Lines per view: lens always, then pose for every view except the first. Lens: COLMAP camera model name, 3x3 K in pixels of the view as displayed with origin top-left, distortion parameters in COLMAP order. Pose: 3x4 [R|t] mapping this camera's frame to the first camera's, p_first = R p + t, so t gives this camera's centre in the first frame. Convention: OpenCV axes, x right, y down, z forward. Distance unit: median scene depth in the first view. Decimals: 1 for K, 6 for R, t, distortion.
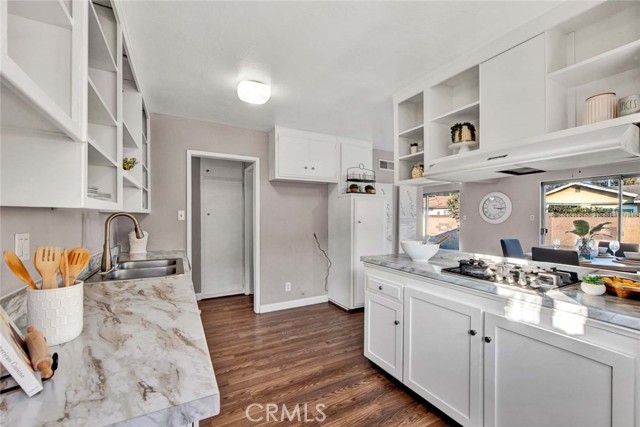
lens RADIAL K [[266.3, 0, 319.0], [0, 266.3, 205.3], [0, 0, 1]] dist [0.118349, 0.008519]
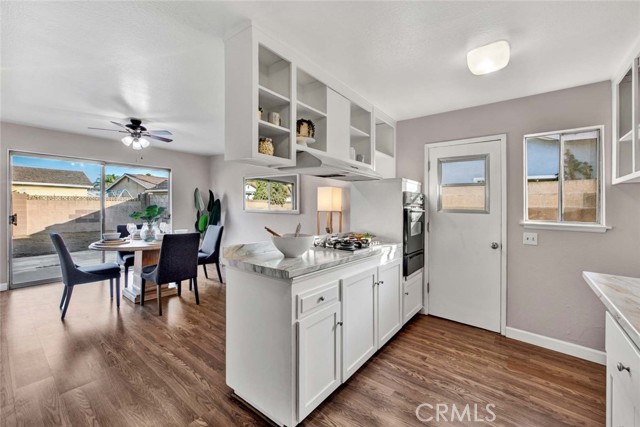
lens RADIAL K [[266.3, 0, 319.0], [0, 266.3, 205.3], [0, 0, 1]] dist [0.118349, 0.008519]
pose [[-0.347616, 0.001020, 0.937636, -0.522040], [-0.038699, 0.999132, -0.015434, 0.050335], [-0.936838, -0.041651, -0.347275, 1.341778]]
